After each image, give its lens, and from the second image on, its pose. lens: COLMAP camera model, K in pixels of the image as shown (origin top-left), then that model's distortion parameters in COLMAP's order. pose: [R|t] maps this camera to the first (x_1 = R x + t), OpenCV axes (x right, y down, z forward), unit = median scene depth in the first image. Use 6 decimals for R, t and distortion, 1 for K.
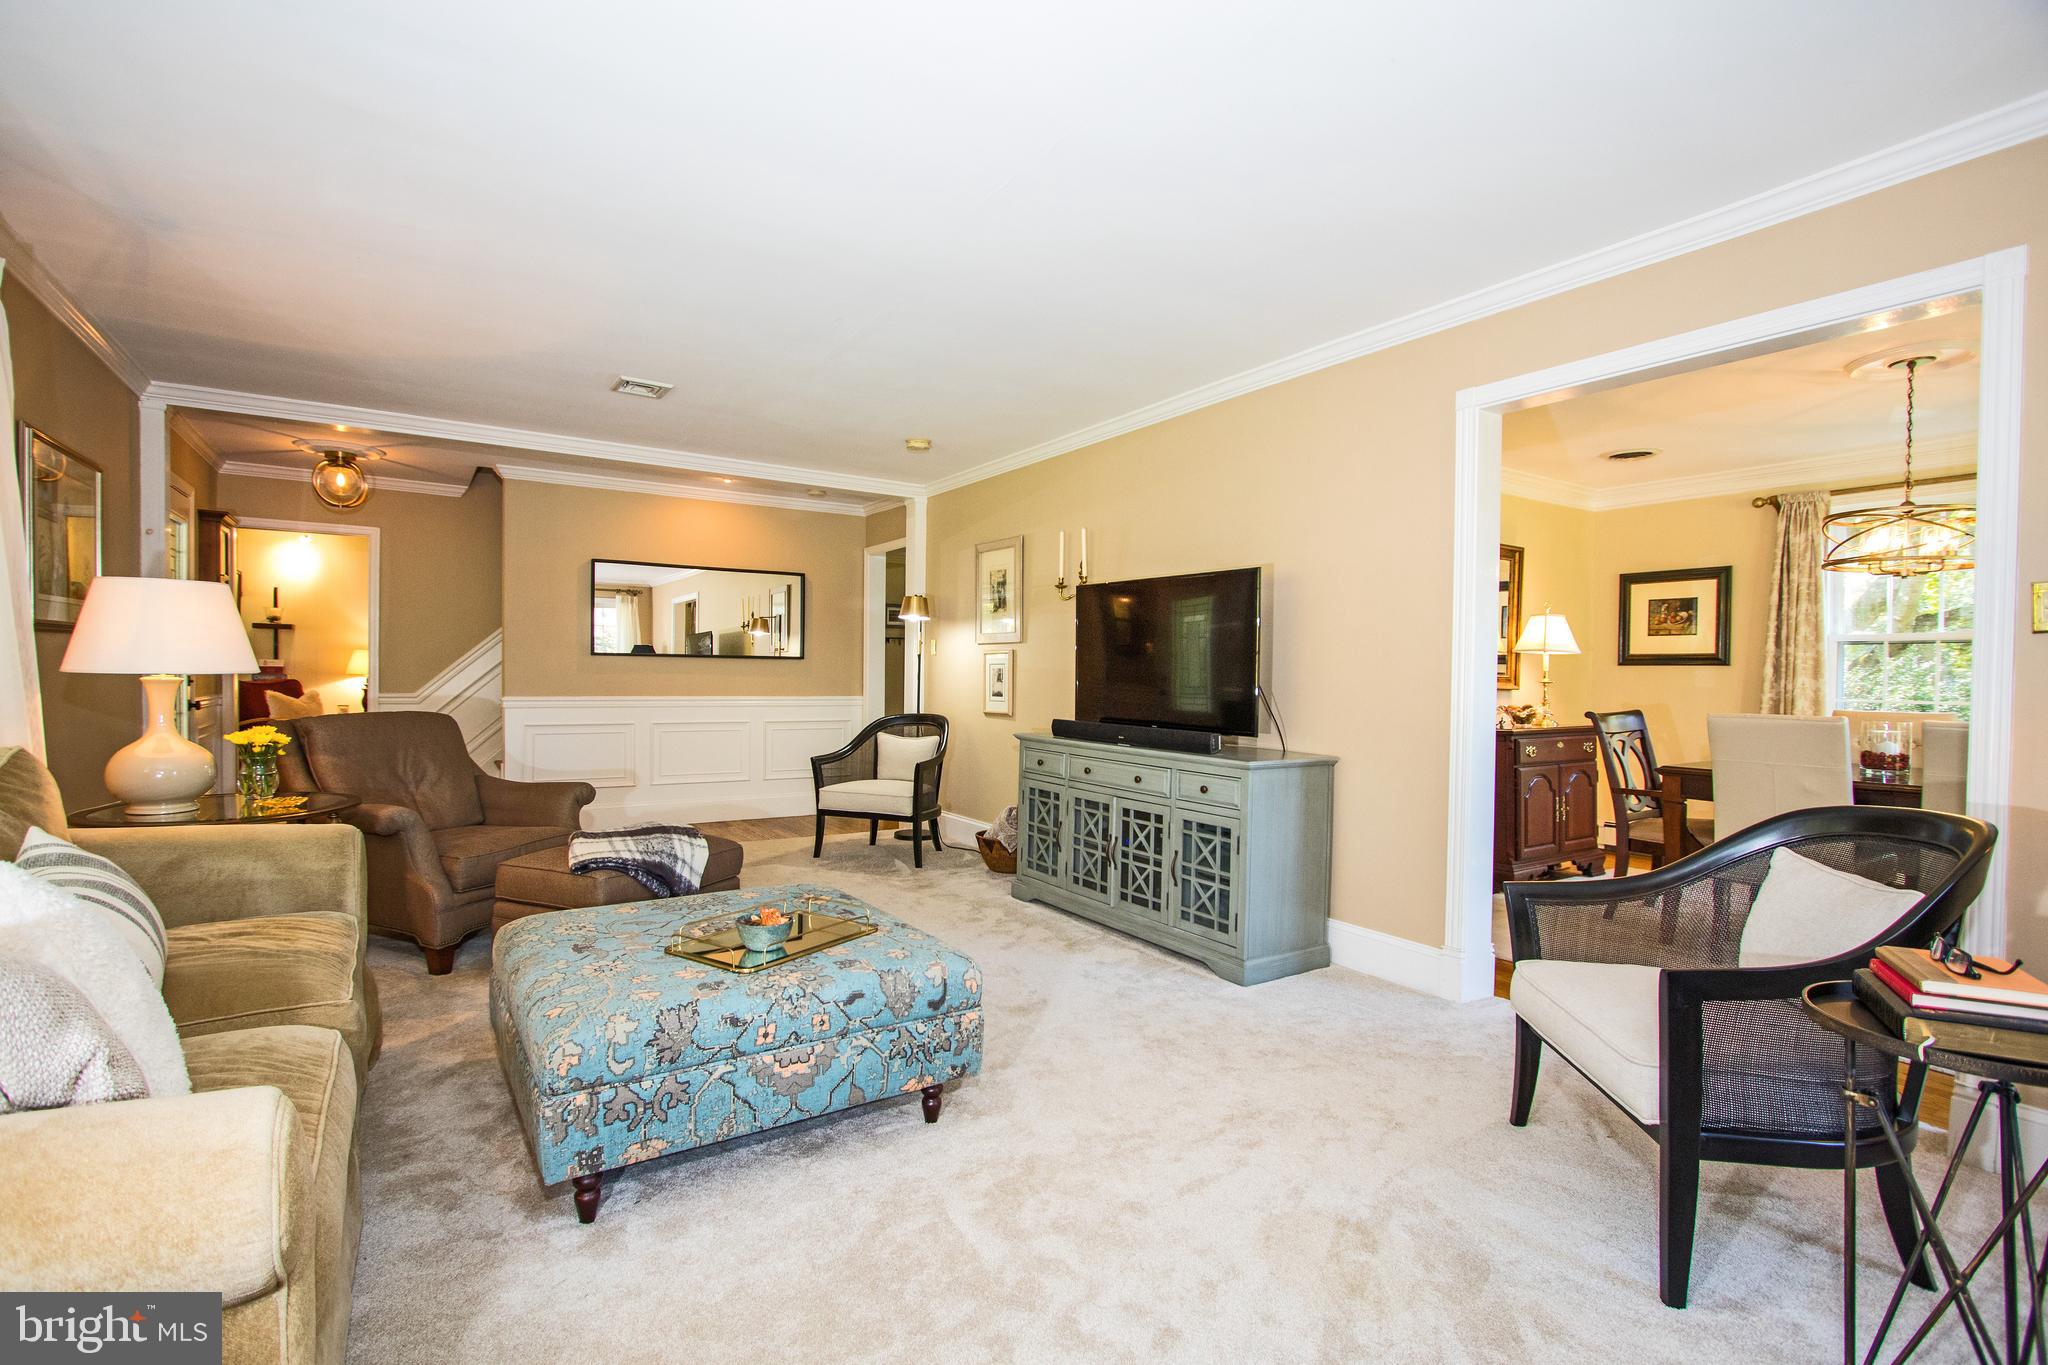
lens RADIAL K [[940.5, 0, 1009.3], [0, 940.5, 685.6], [0, 0, 1]] dist [-0.002604, -0.000252]
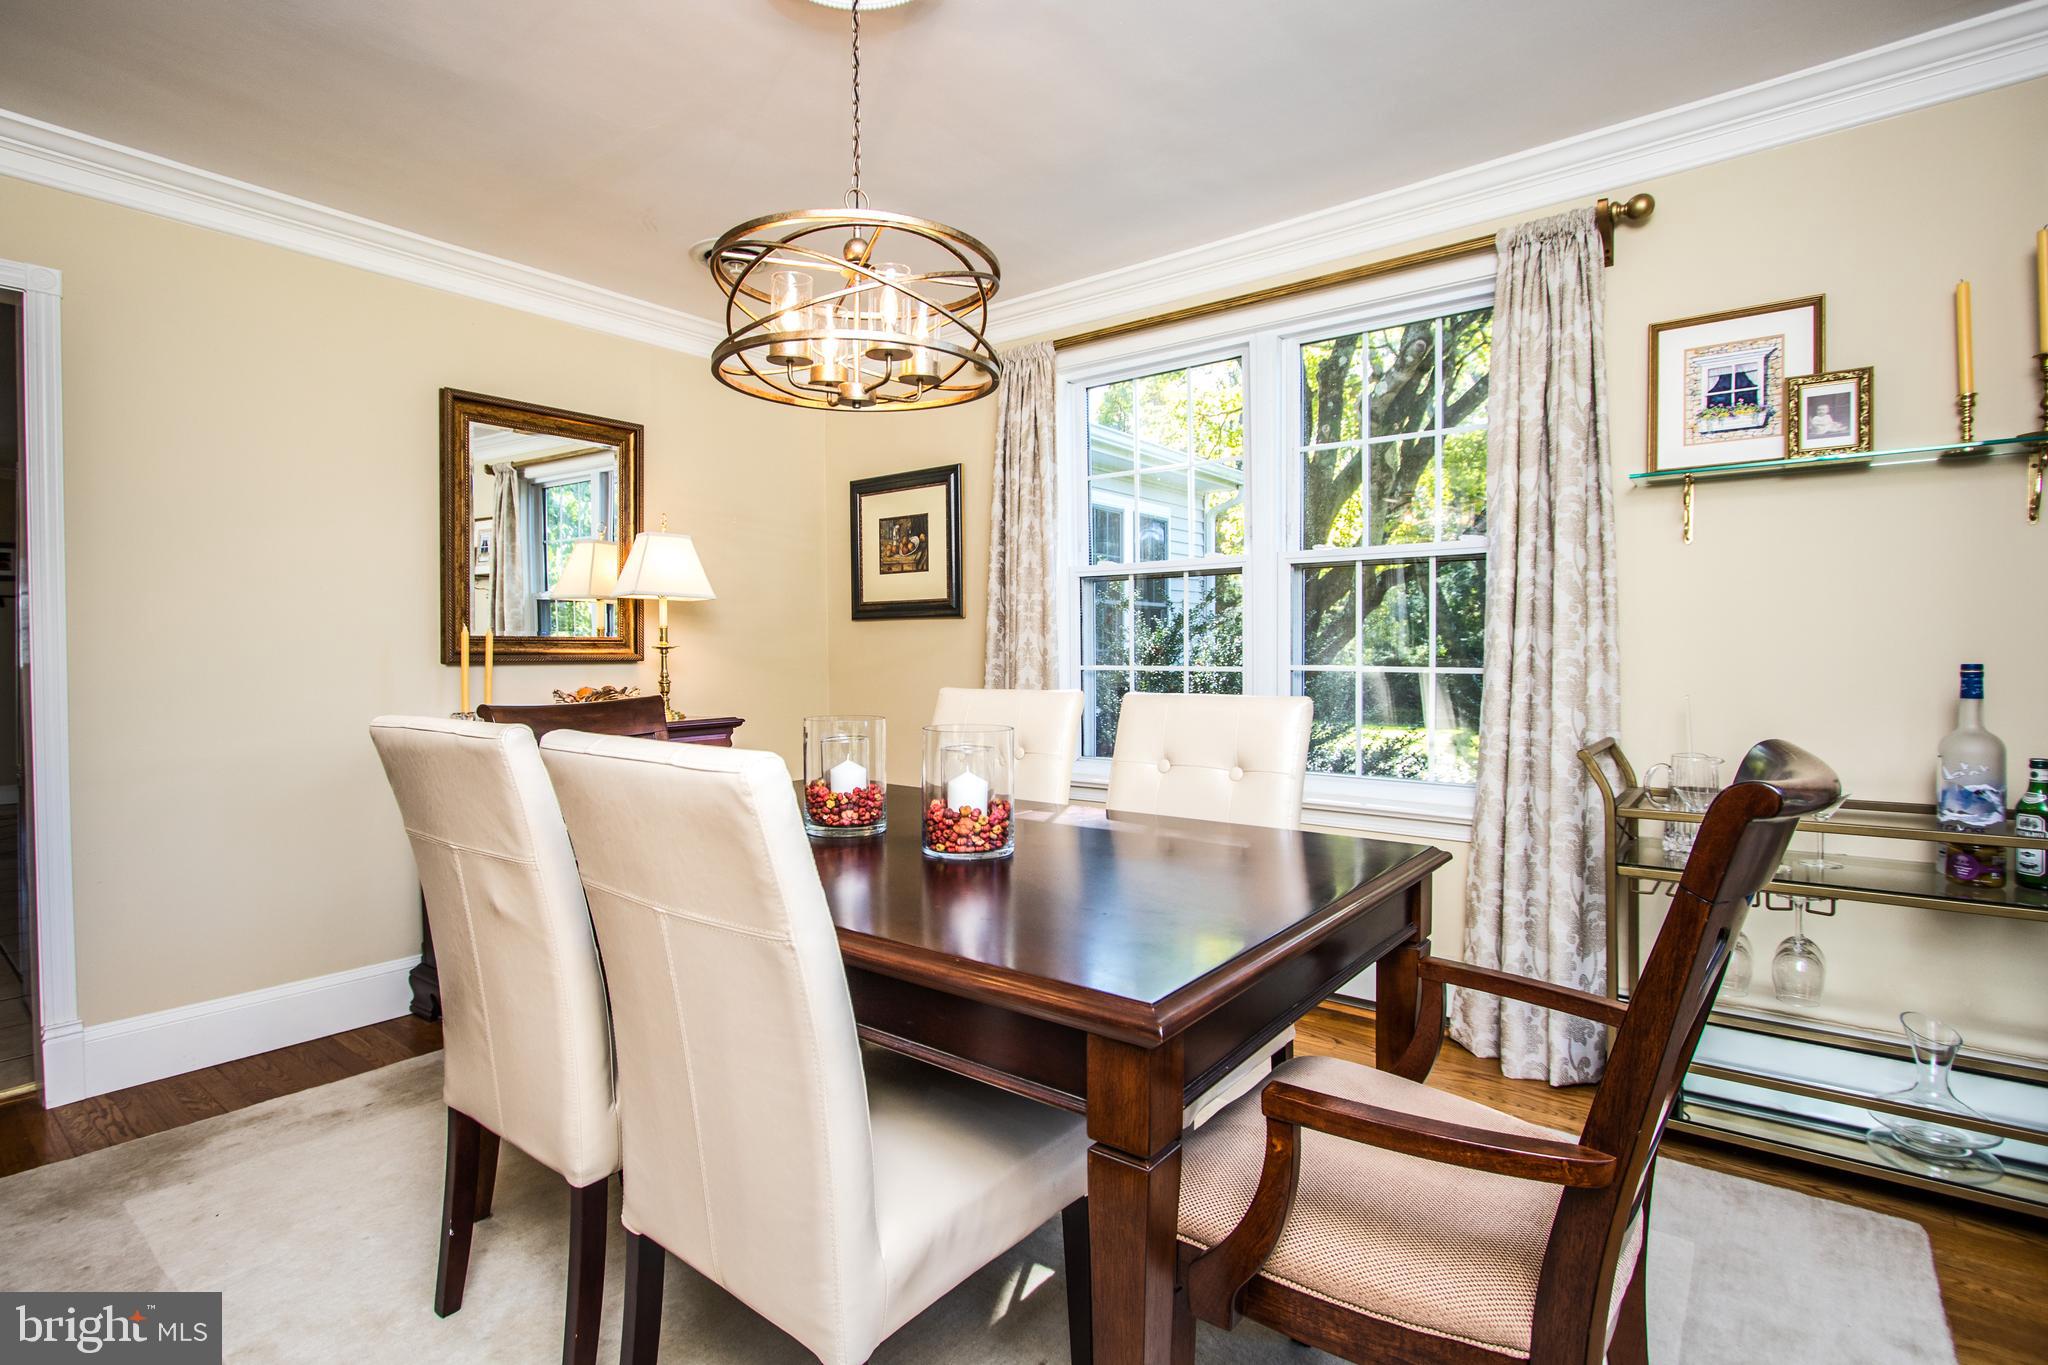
lens RADIAL K [[1012.2, 0, 935.9], [0, 1012.2, 650.6], [0, 0, 1]] dist [-0.006141, -0.000587]
pose [[0.955418, -0.020000, 0.294578, 0.538905], [0.022442, 0.999736, -0.004913, 0.004868], [-0.294402, 0.011305, 0.955615, 0.334065]]
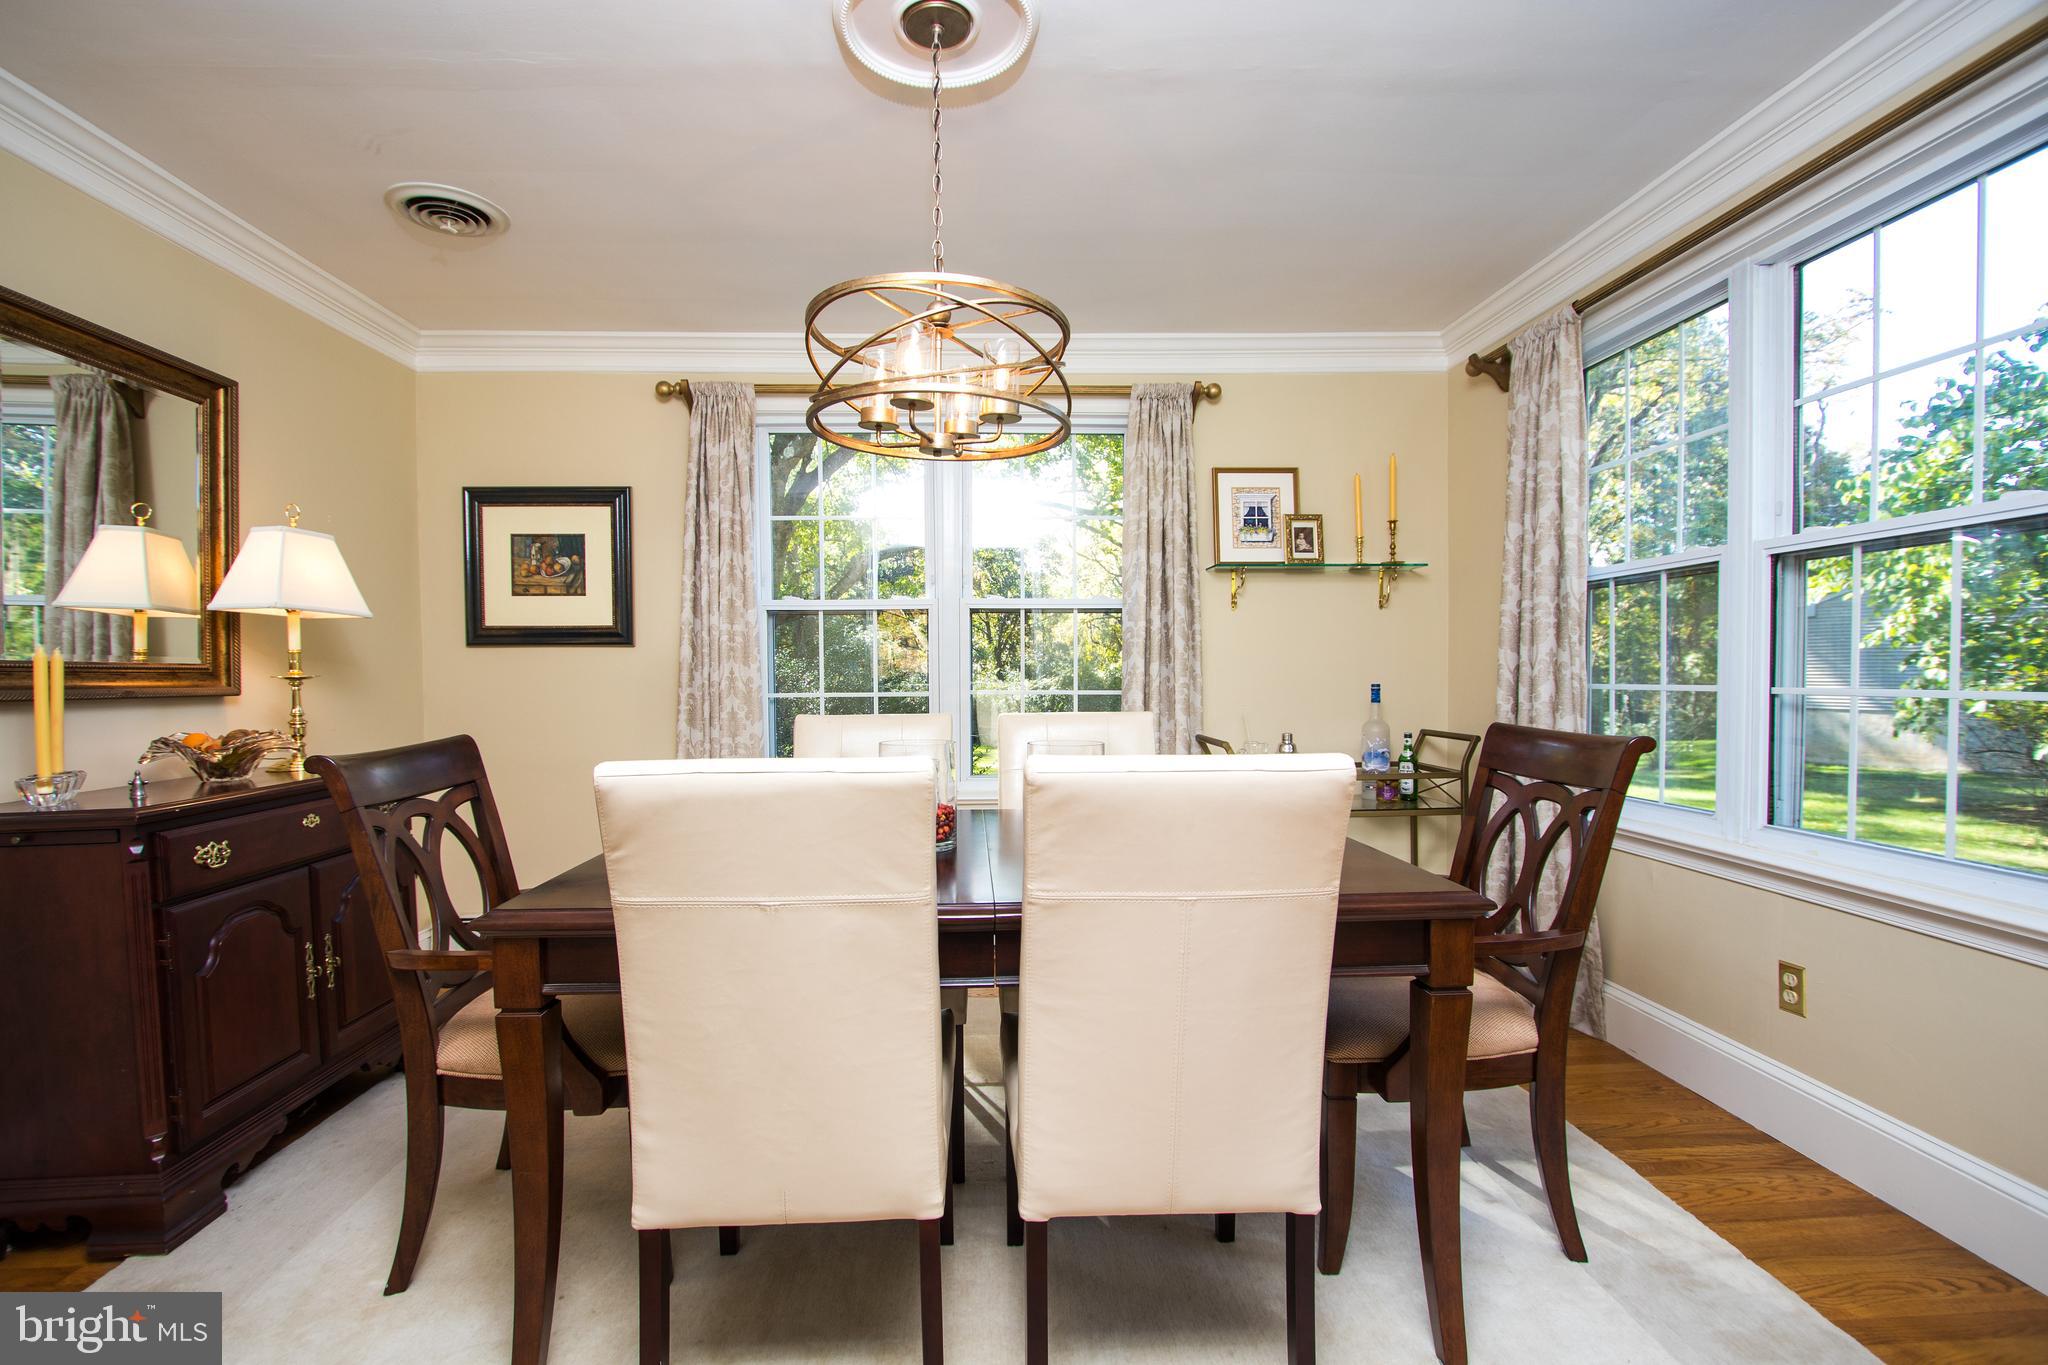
lens RADIAL K [[940.5, 0, 1006.8], [0, 940.5, 688.8], [0, 0, 1]] dist [-0.002604, -0.000252]
pose [[0.502762, -0.032624, 0.863809, 0.344238], [0.023881, 0.999430, 0.023847, -0.001221], [-0.864095, 0.008639, 0.503254, 0.462131]]
